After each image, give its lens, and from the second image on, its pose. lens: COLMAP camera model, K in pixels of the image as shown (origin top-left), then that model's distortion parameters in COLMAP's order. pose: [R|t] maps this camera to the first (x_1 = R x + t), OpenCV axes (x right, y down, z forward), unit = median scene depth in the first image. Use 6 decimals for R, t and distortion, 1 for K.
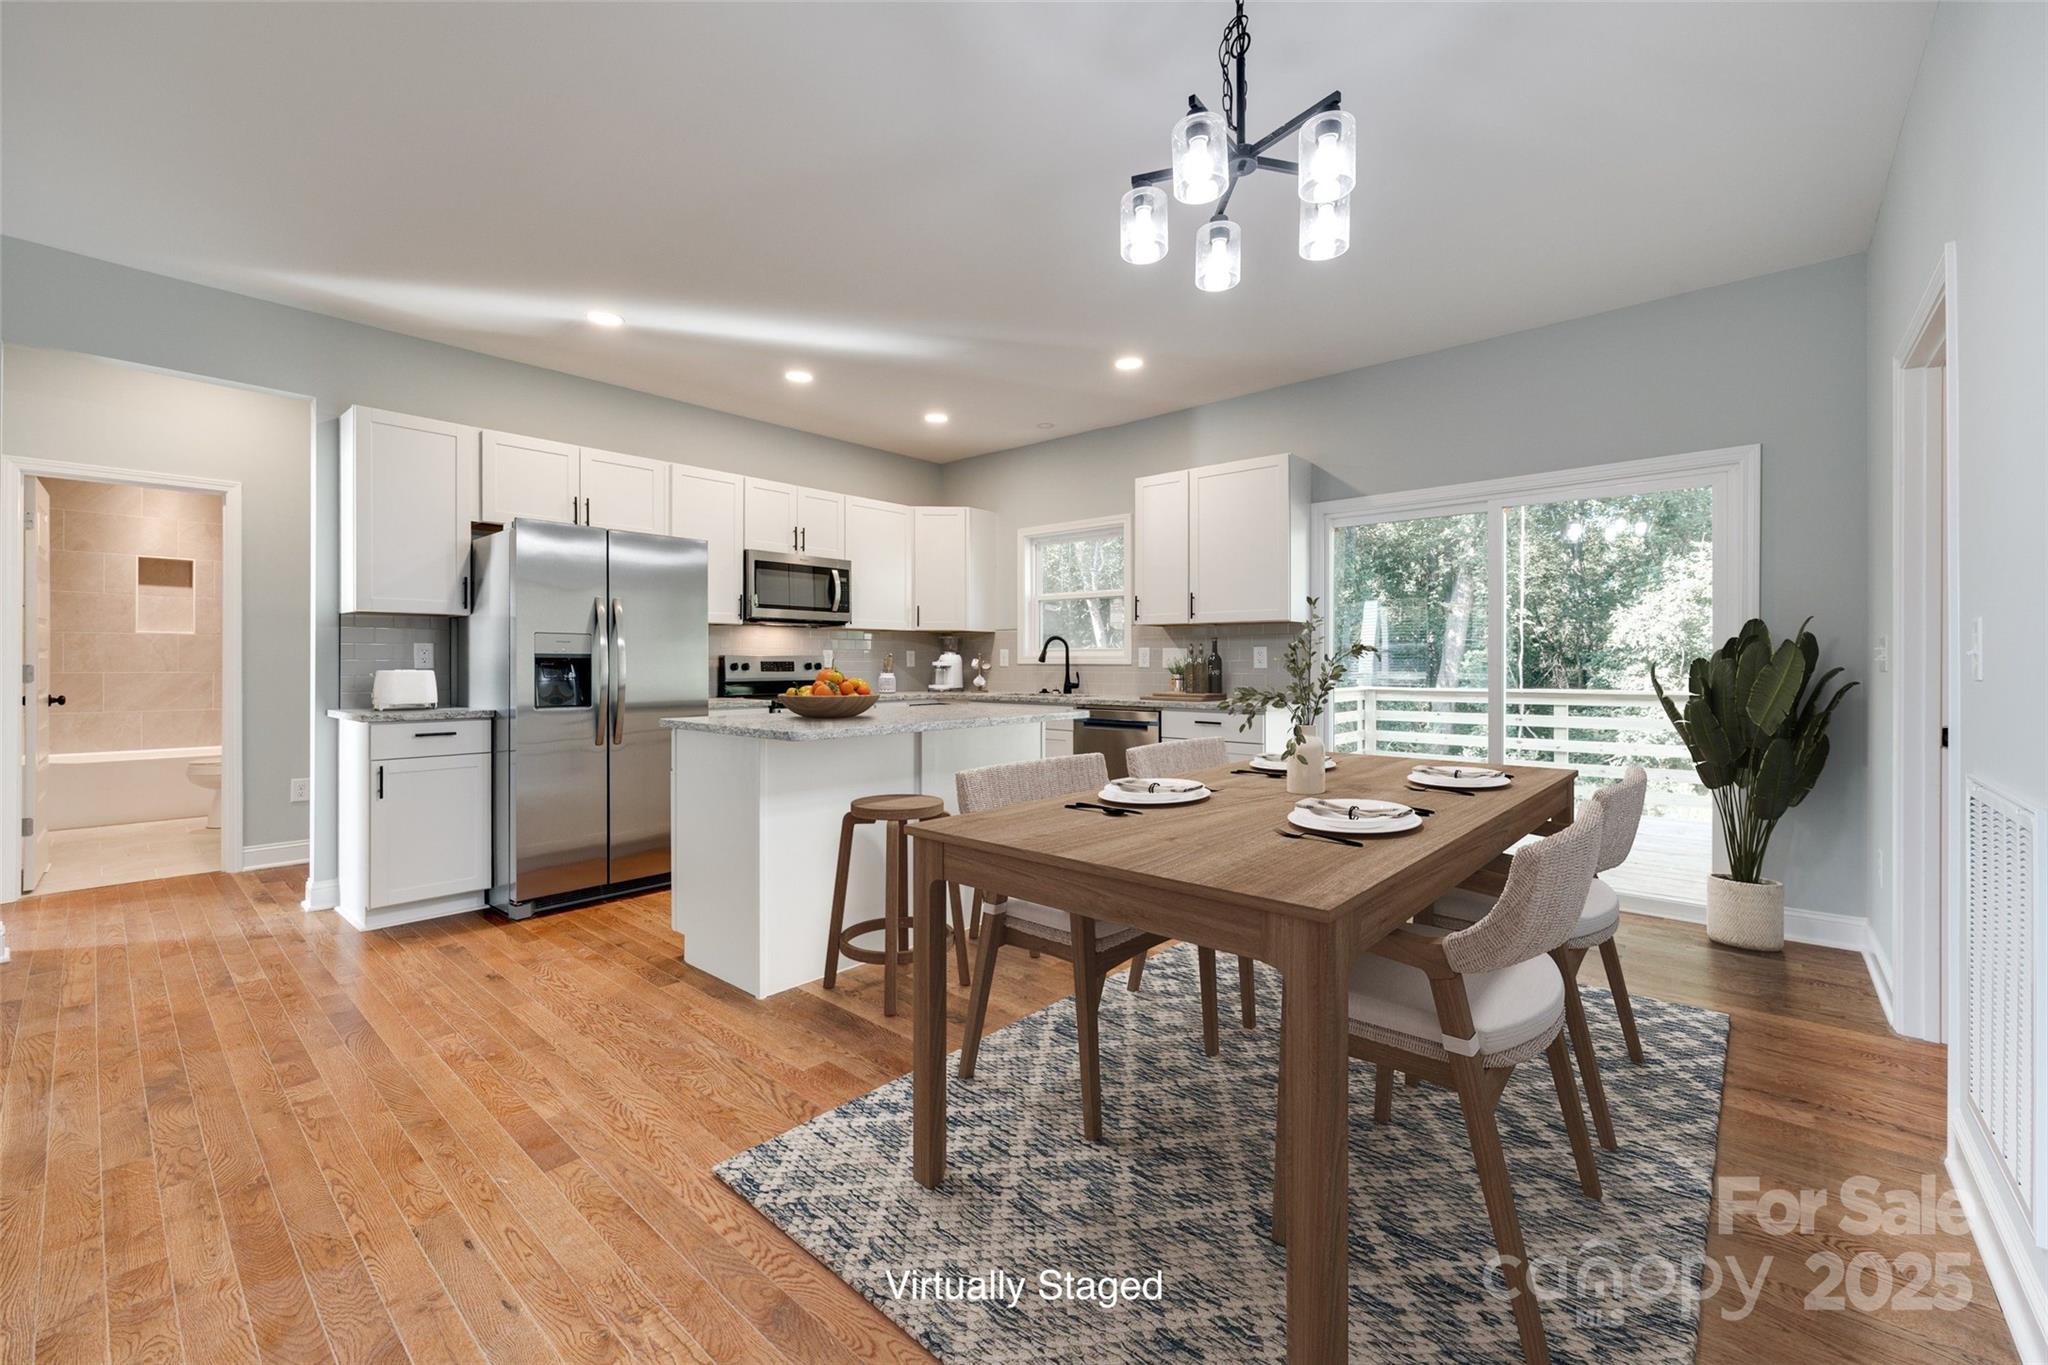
lens RADIAL K [[829.8, 0, 1011.4], [0, 829.8, 663.6], [0, 0, 1]] dist [-0.003893, 0.000965]
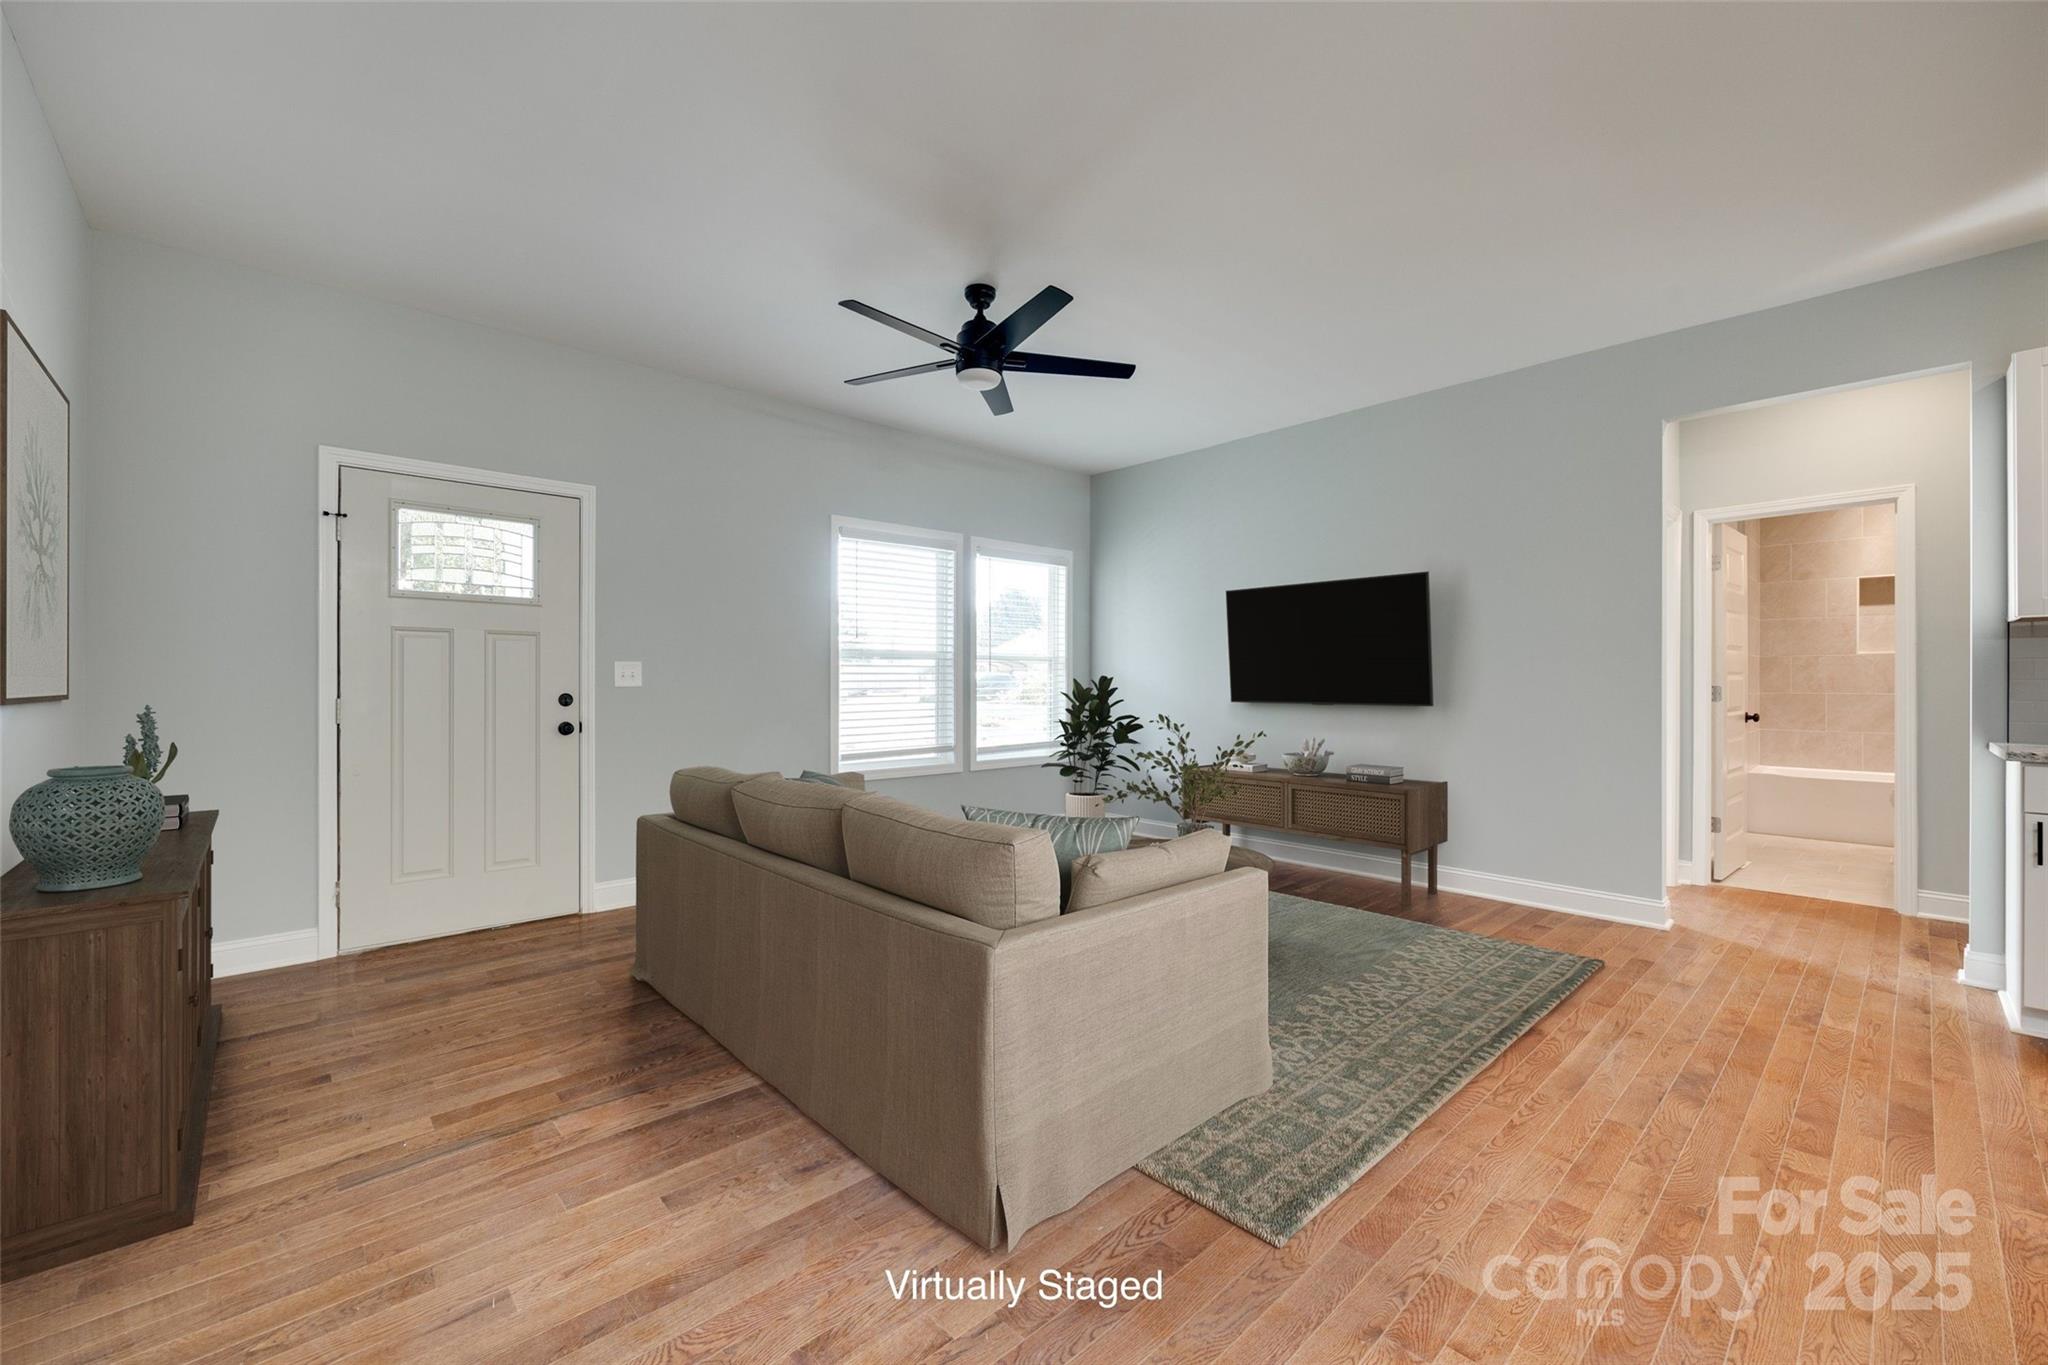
lens RADIAL K [[829.8, 0, 1015.6], [0, 829.8, 677.4], [0, 0, 1]] dist [-0.003893, 0.000965]
pose [[-0.110461, -0.006227, -0.993861, 0.070988], [-0.000748, 0.999981, -0.006183, -0.001977], [0.993880, 0.000061, -0.110464, 0.125834]]
